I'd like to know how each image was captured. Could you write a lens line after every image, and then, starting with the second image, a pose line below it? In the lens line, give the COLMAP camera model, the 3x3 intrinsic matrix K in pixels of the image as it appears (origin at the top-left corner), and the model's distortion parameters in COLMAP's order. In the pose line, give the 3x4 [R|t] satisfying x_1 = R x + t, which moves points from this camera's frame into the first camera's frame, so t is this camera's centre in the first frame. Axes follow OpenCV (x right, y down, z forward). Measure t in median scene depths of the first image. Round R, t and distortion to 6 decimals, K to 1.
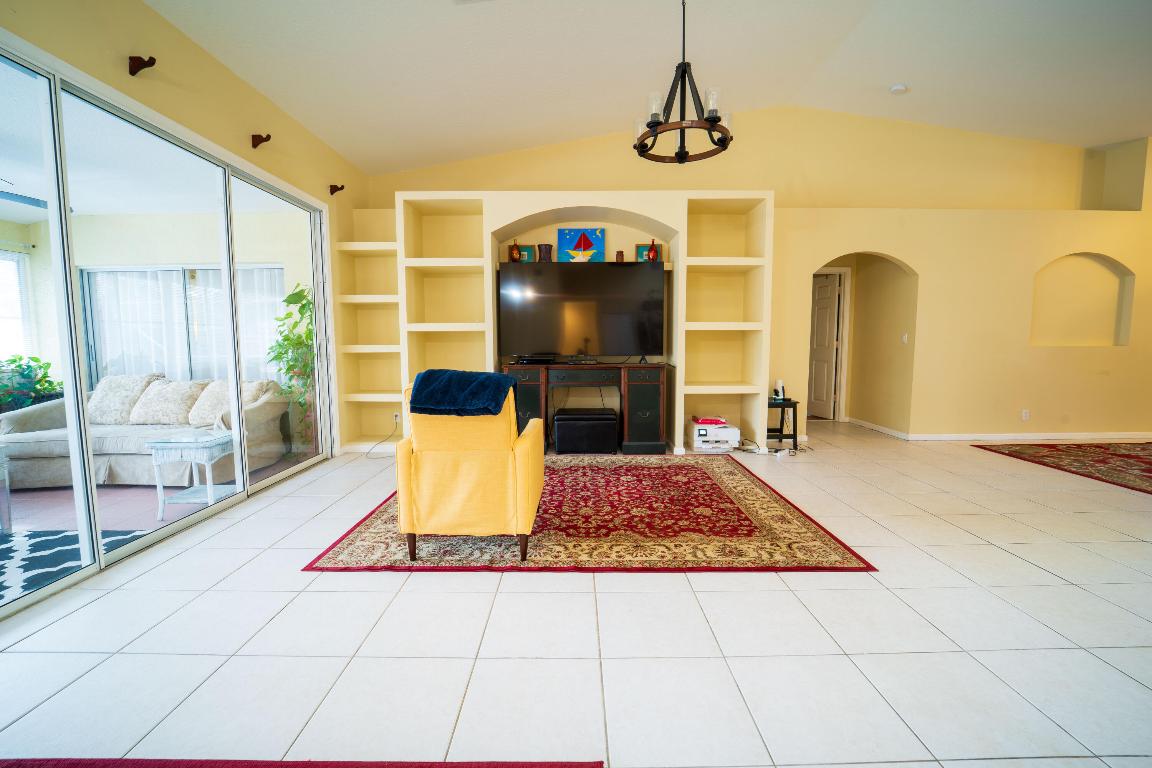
lens RADIAL K [[475.4, 0, 576.0], [0, 475.4, 384.0], [0, 0, 1]] dist [-0.032596, 0.004258]
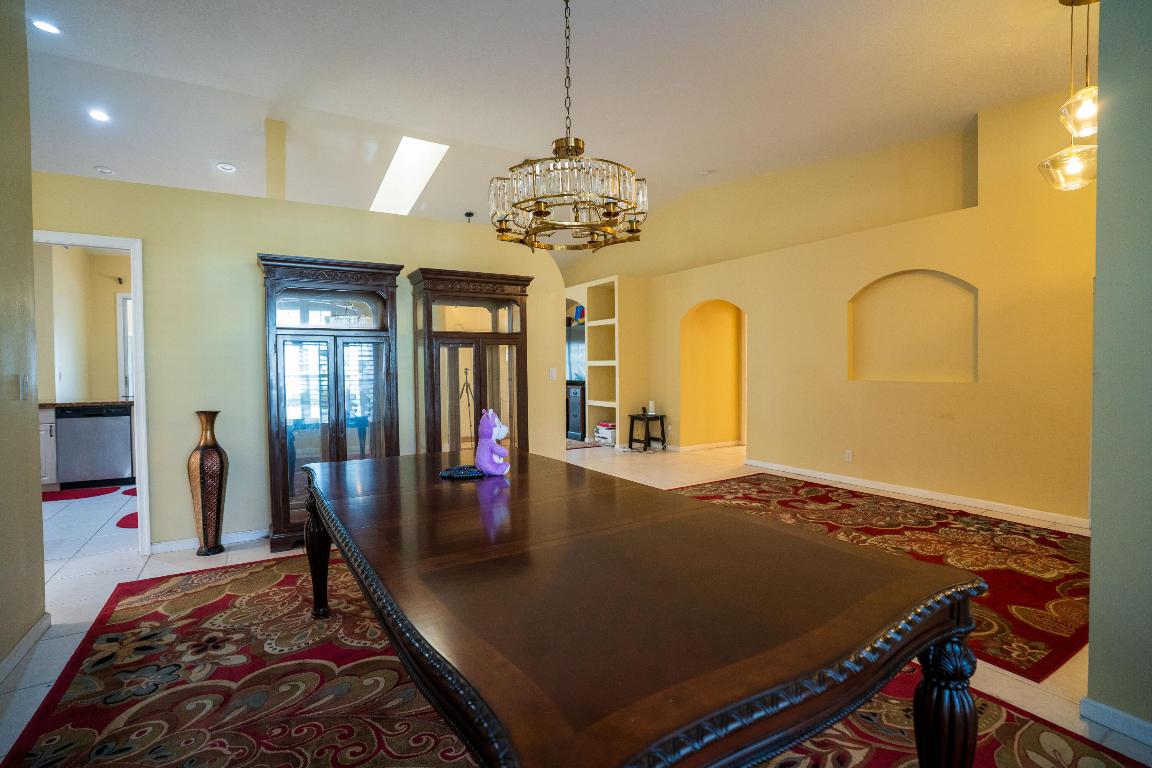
lens RADIAL K [[532.4, 0, 572.9], [0, 532.4, 381.0], [0, 0, 1]] dist [-0.070032, 0.025683]
pose [[0.517950, 0.021250, -0.855147, 1.772621], [-0.074958, 0.996973, -0.020627, -0.020582], [0.852120, 0.074784, 0.517975, 0.004049]]
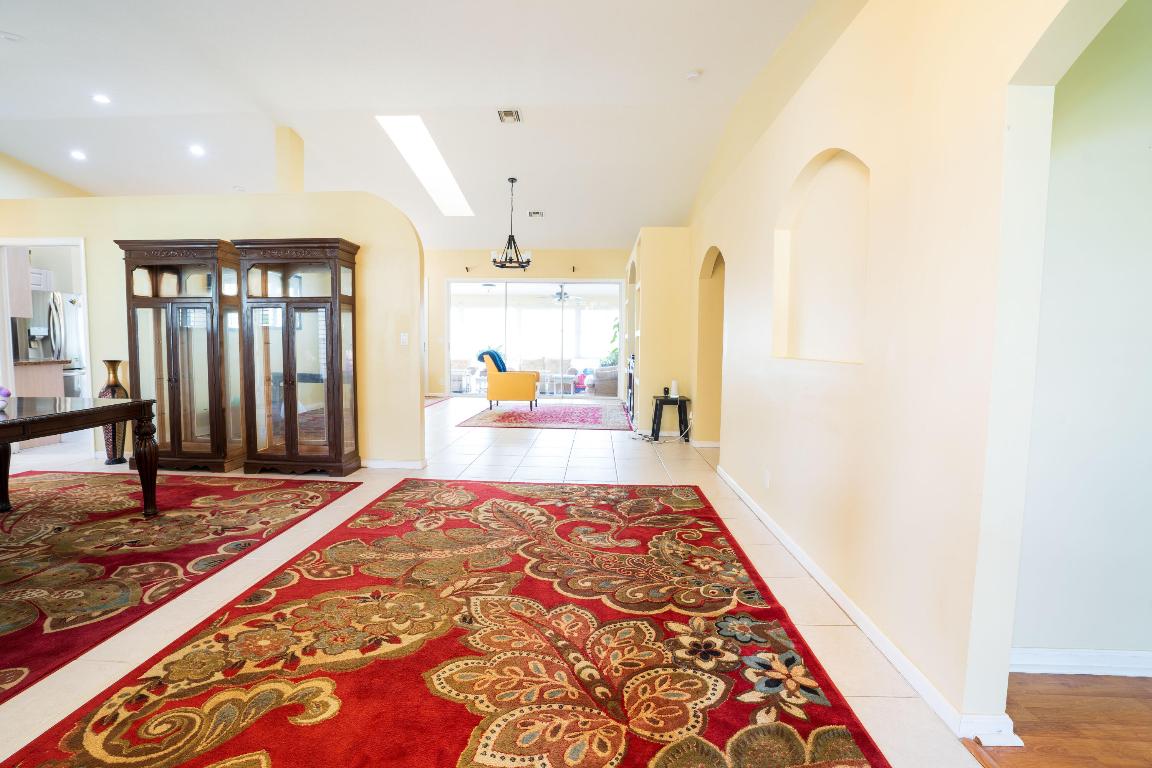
lens RADIAL K [[532.4, 0, 572.9], [0, 532.4, 381.0], [0, 0, 1]] dist [-0.070032, 0.025683]
pose [[-0.050238, 0.072697, -0.996088, 1.827675], [-0.104941, 0.991442, 0.077650, -0.086914], [0.993209, 0.108432, -0.042179, 0.889266]]
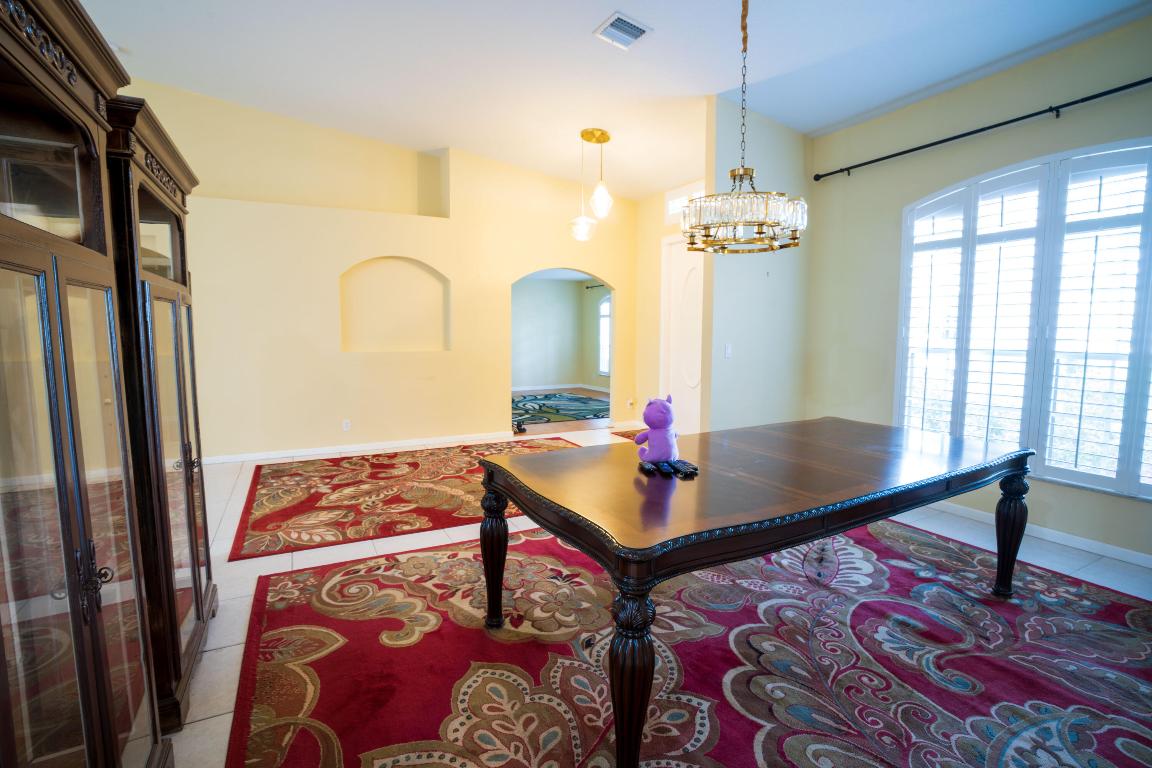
lens RADIAL K [[532.4, 0, 572.9], [0, 532.4, 381.0], [0, 0, 1]] dist [-0.070032, 0.025683]
pose [[0.885844, -0.039436, 0.462303, 1.006967], [0.038600, 0.999191, 0.011271, -0.020182], [-0.462374, 0.007861, 0.886650, -0.181965]]
